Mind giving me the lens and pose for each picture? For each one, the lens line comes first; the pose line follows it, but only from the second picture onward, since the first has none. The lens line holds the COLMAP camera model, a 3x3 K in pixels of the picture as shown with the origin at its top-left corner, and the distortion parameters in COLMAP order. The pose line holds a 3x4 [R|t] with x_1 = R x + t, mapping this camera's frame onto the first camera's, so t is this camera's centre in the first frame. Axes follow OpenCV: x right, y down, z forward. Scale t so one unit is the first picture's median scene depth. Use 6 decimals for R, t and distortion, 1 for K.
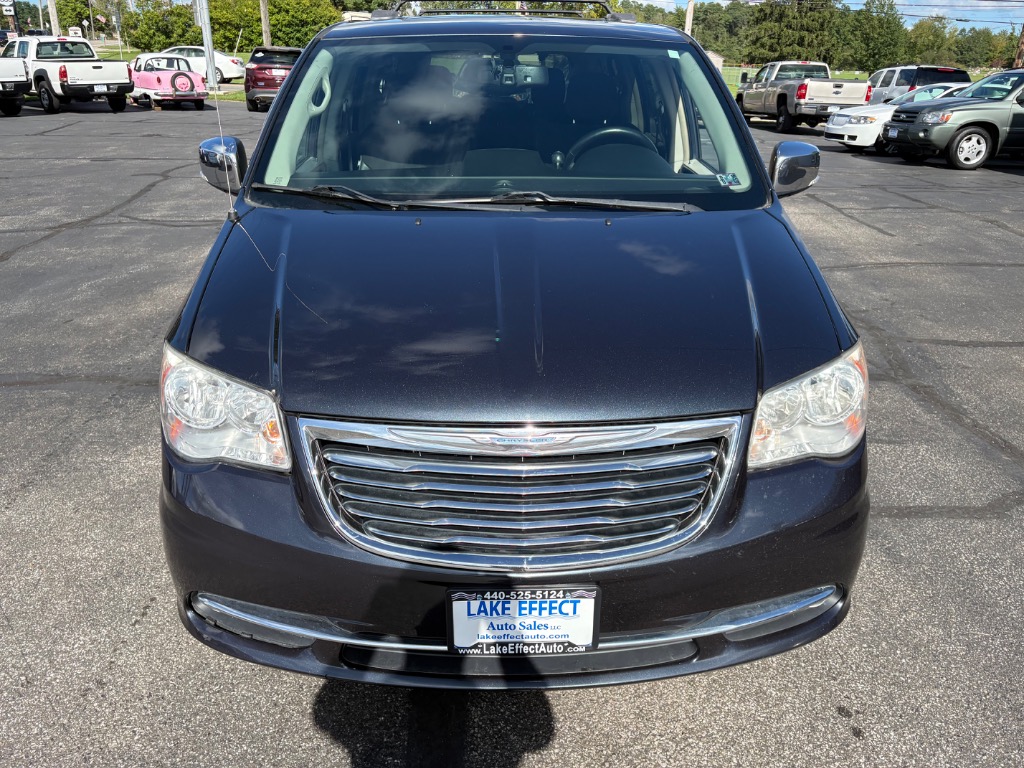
lens RADIAL K [[785.6, 0, 510.1], [0, 785.6, 384.1], [0, 0, 1]] dist [0.035634, -0.027744]
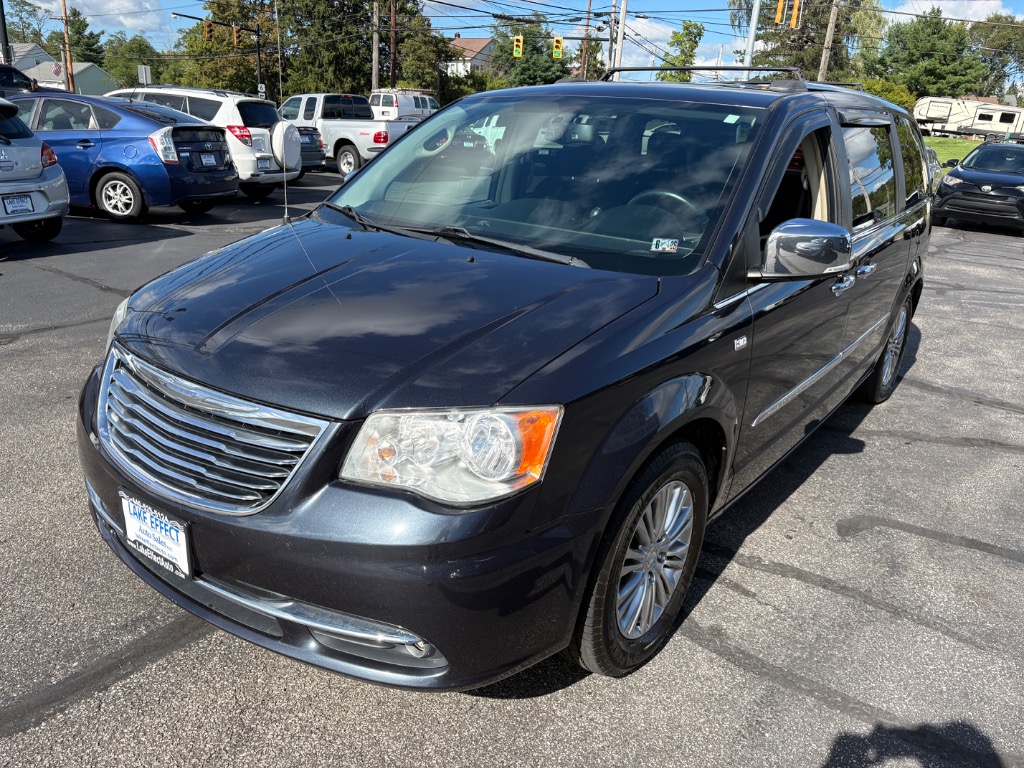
lens RADIAL K [[785.6, 0, 513.1], [0, 785.6, 383.7], [0, 0, 1]] dist [0.035634, -0.027744]
pose [[0.794211, 0.219891, -0.566460, 1.004975], [-0.270800, 0.962617, -0.006004, -0.064622], [0.543964, 0.158165, 0.824067, 0.228101]]
